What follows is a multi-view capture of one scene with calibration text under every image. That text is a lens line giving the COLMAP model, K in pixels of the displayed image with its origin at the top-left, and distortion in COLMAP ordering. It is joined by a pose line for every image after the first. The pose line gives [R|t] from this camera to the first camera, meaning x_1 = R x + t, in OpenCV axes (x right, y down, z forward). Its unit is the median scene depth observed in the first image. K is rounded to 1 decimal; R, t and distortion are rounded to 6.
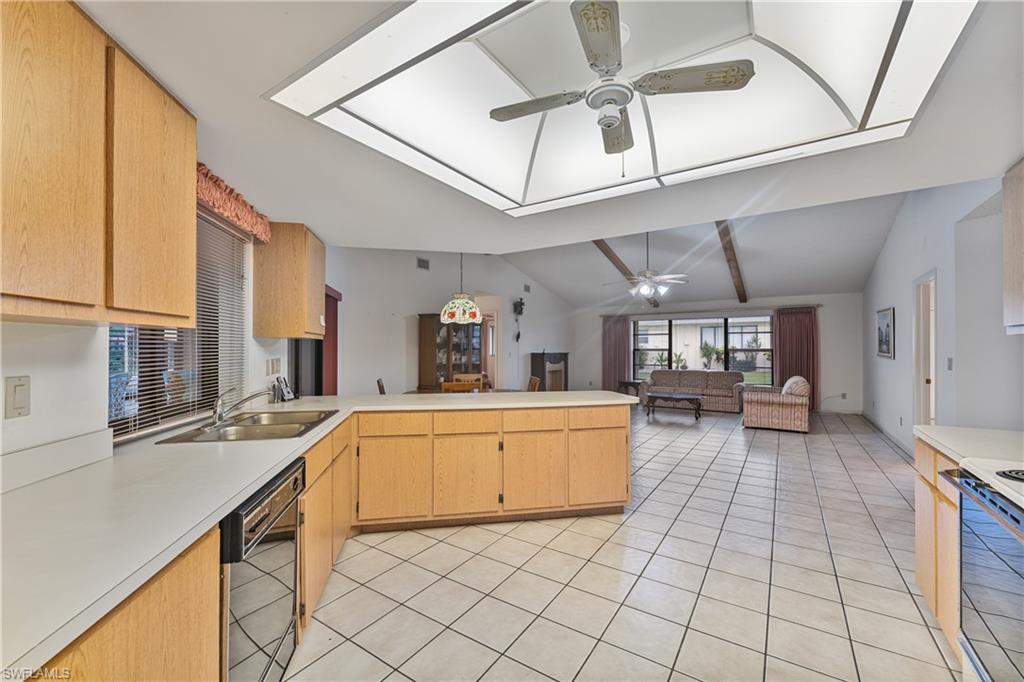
lens RADIAL K [[414.8, 0, 506.6], [0, 414.8, 346.9], [0, 0, 1]] dist [0.000771, -0.000072]
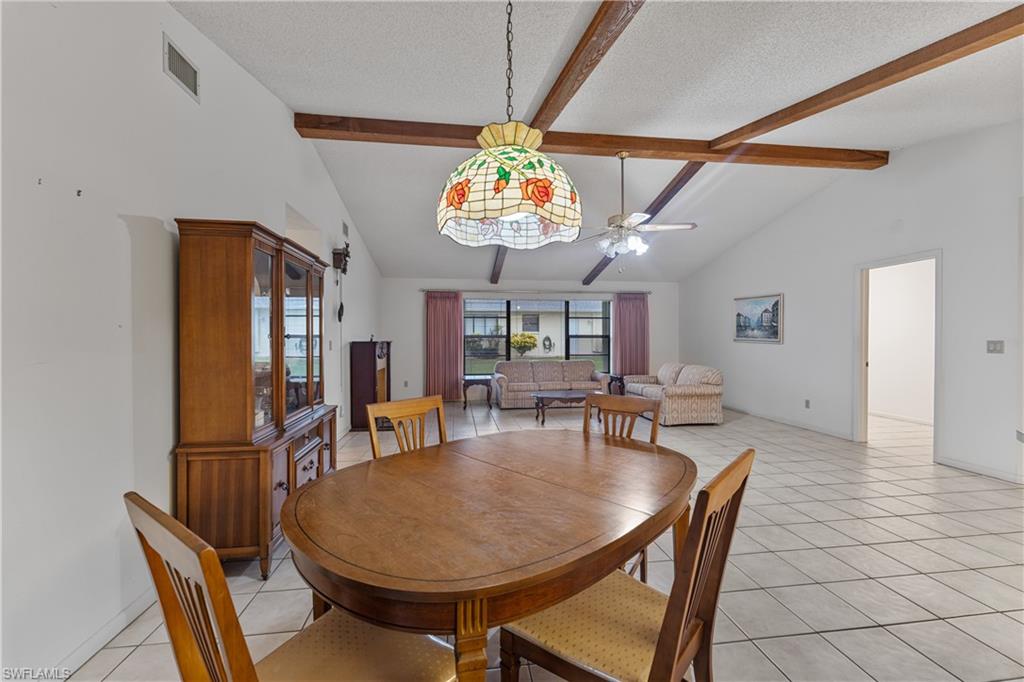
lens RADIAL K [[413.6, 0, 512.0], [0, 413.6, 341.0], [0, 0, 1]] dist [-0.000795, -0.000155]
pose [[0.748129, -0.008326, 0.663501, -0.145432], [0.000204, 0.999924, 0.012318, 0.005965], [-0.663553, -0.009080, 0.748074, 0.378791]]
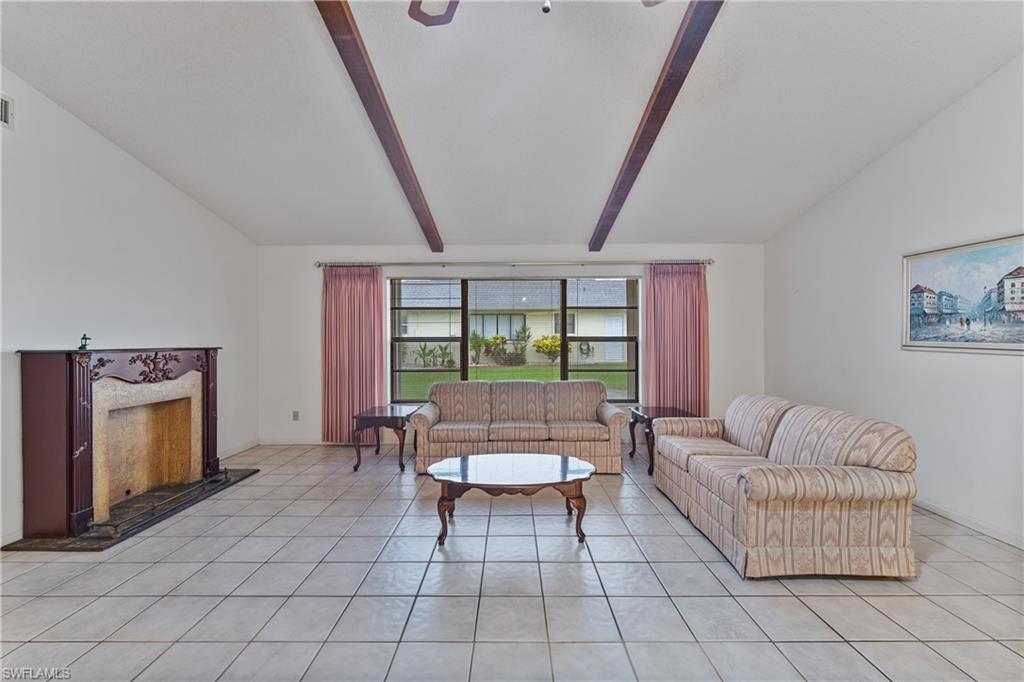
lens RADIAL K [[413.6, 0, 512.0], [0, 413.6, 341.0], [0, 0, 1]] dist [-0.000795, -0.000155]
pose [[0.832663, -0.004286, 0.553763, 0.164235], [0.001861, 0.999986, 0.004943, 0.006866], [-0.553776, -0.003085, 0.832660, 0.549916]]
